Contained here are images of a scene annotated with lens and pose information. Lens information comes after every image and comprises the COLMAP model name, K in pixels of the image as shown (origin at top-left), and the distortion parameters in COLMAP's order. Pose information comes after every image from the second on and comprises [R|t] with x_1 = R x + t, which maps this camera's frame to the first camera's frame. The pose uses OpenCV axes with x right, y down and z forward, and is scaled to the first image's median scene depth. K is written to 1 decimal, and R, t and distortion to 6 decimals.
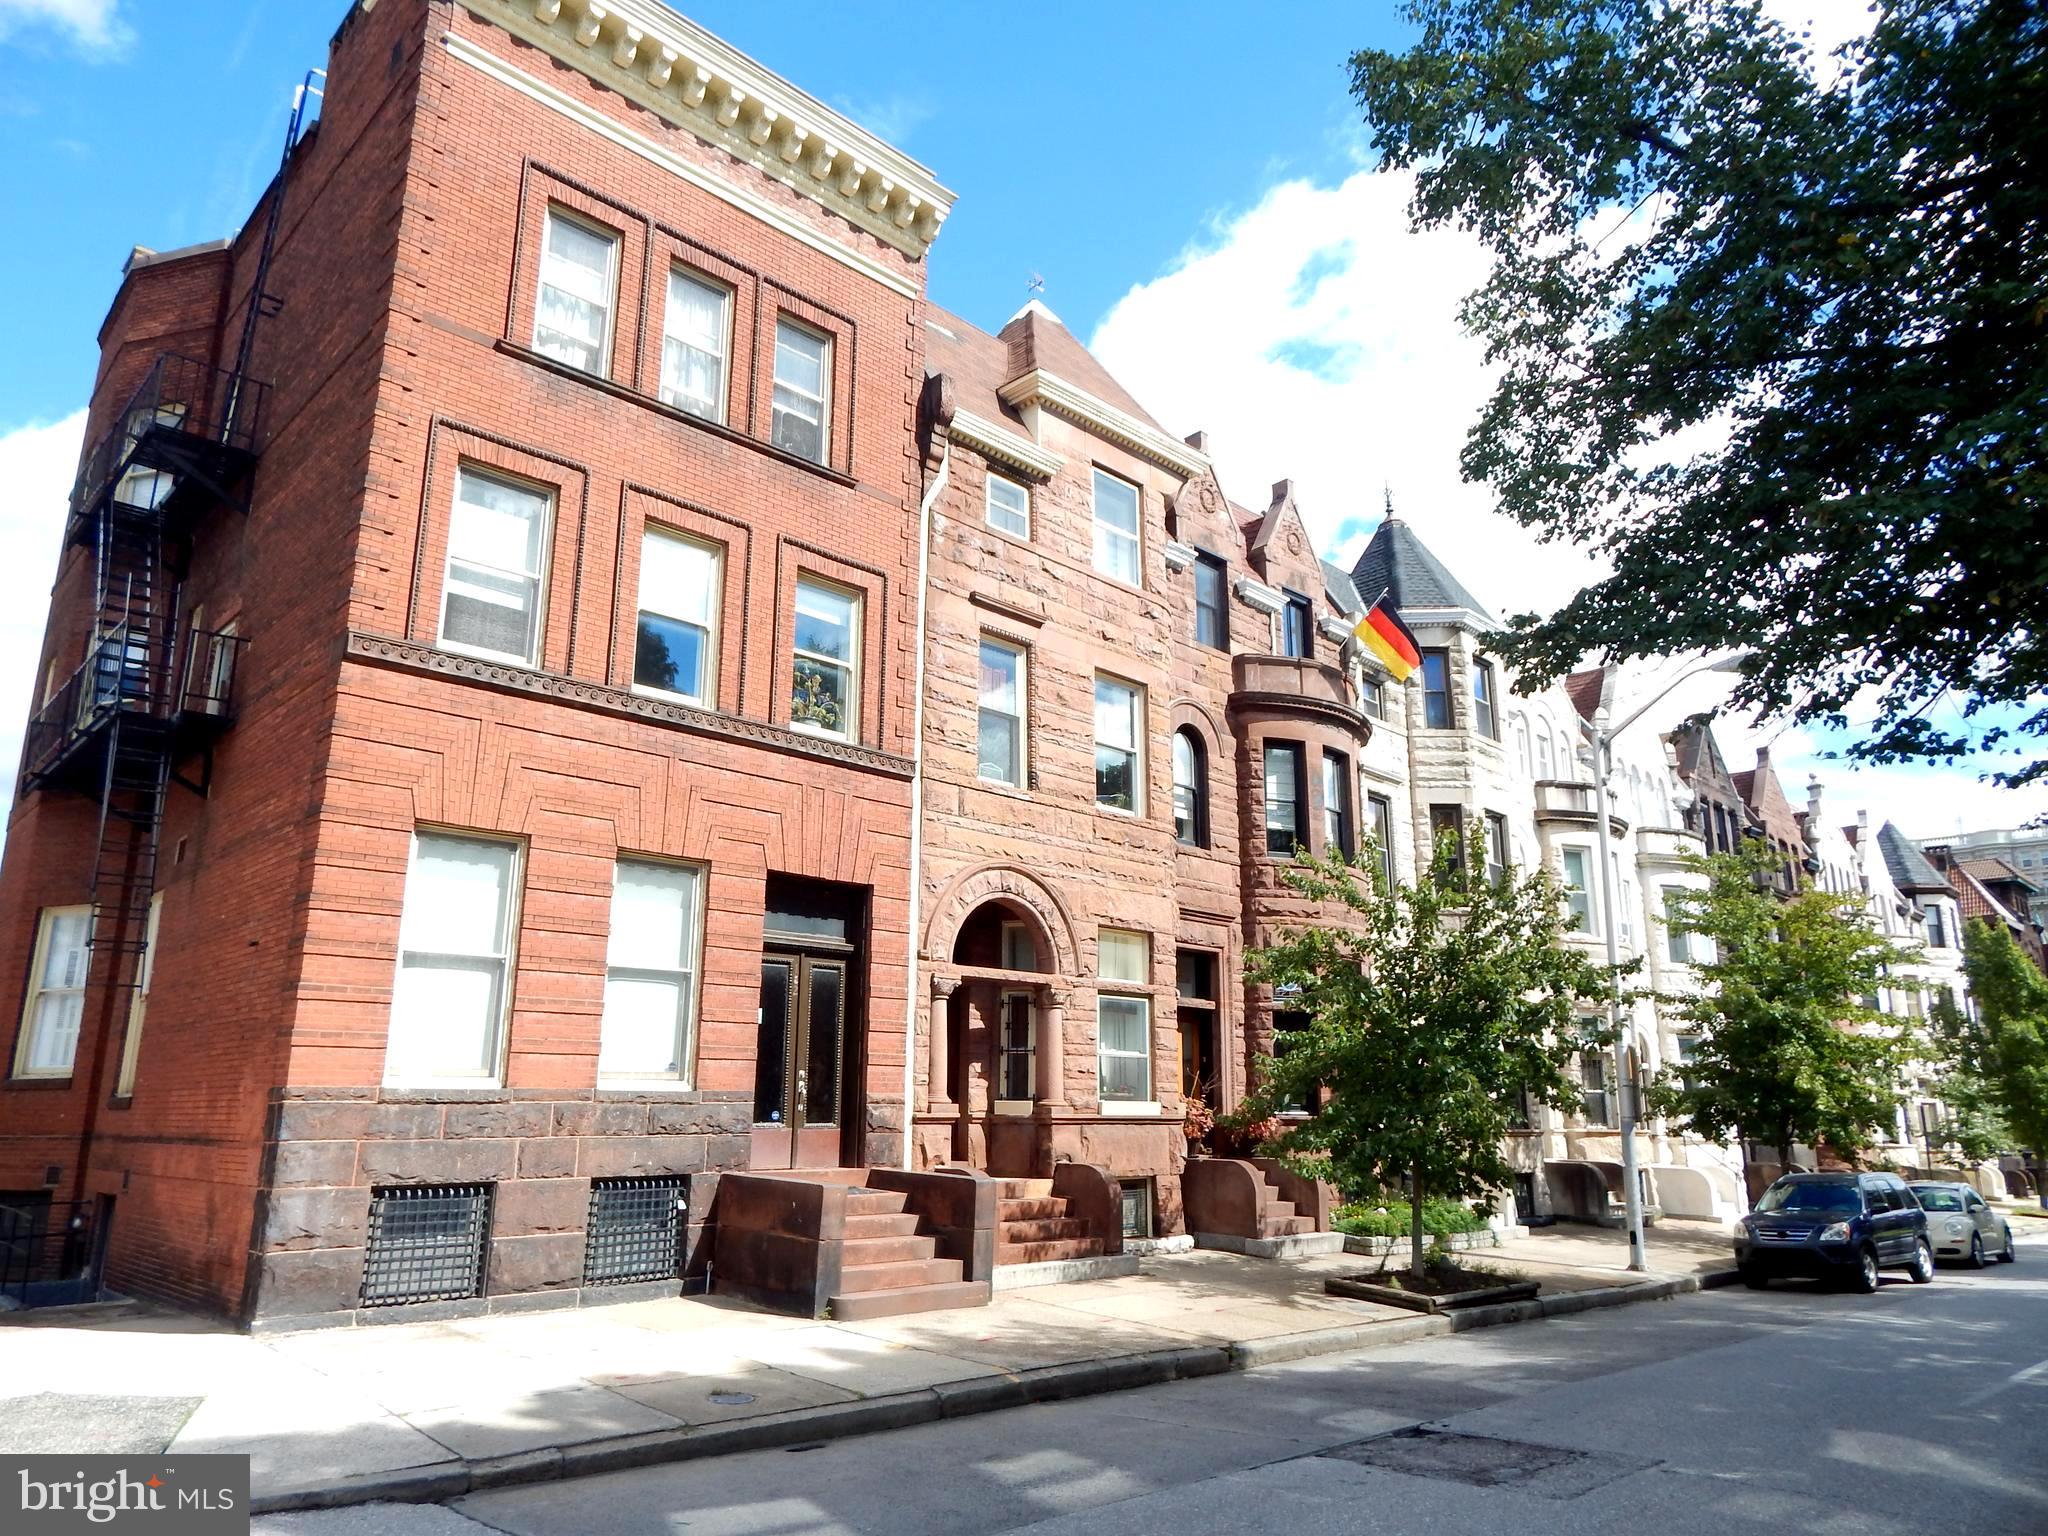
lens RADIAL K [[1374.4, 0, 1029.7], [0, 1374.4, 764.5], [0, 0, 1]] dist [0.026104, -0.014365]
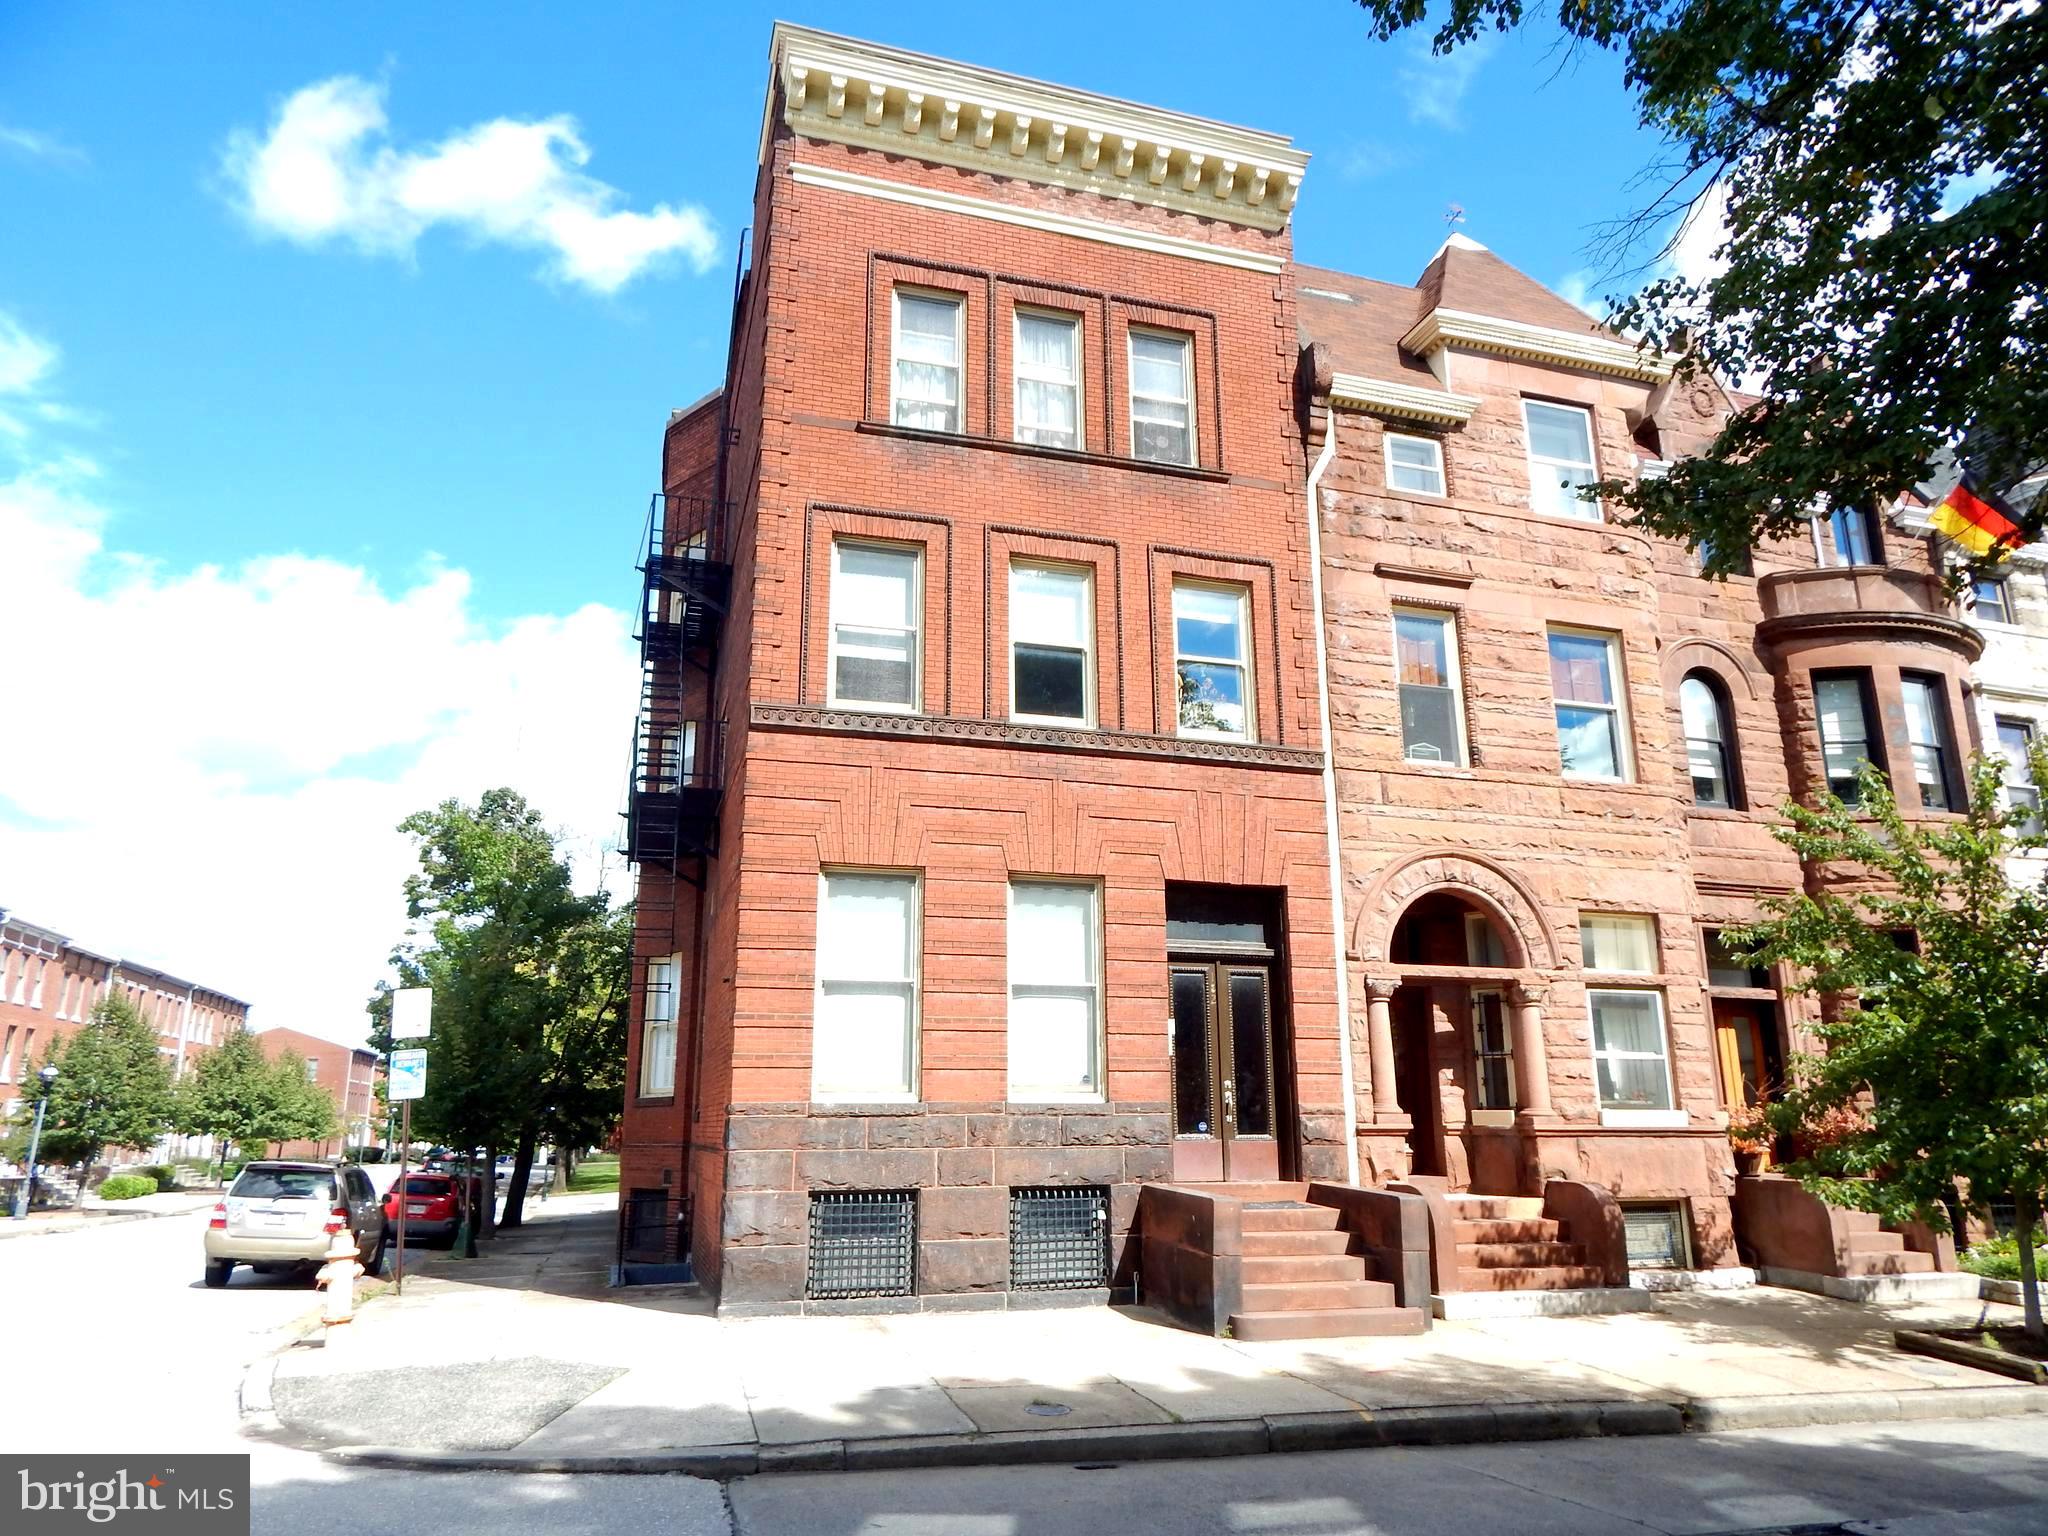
lens RADIAL K [[1374.4, 0, 1020.4], [0, 1374.4, 765.2], [0, 0, 1]] dist [0.026104, -0.014365]
pose [[0.887698, -0.121377, -0.444140, 0.164486], [0.118285, 0.992370, -0.034786, 0.015859], [0.444973, -0.021655, 0.895282, 0.062042]]
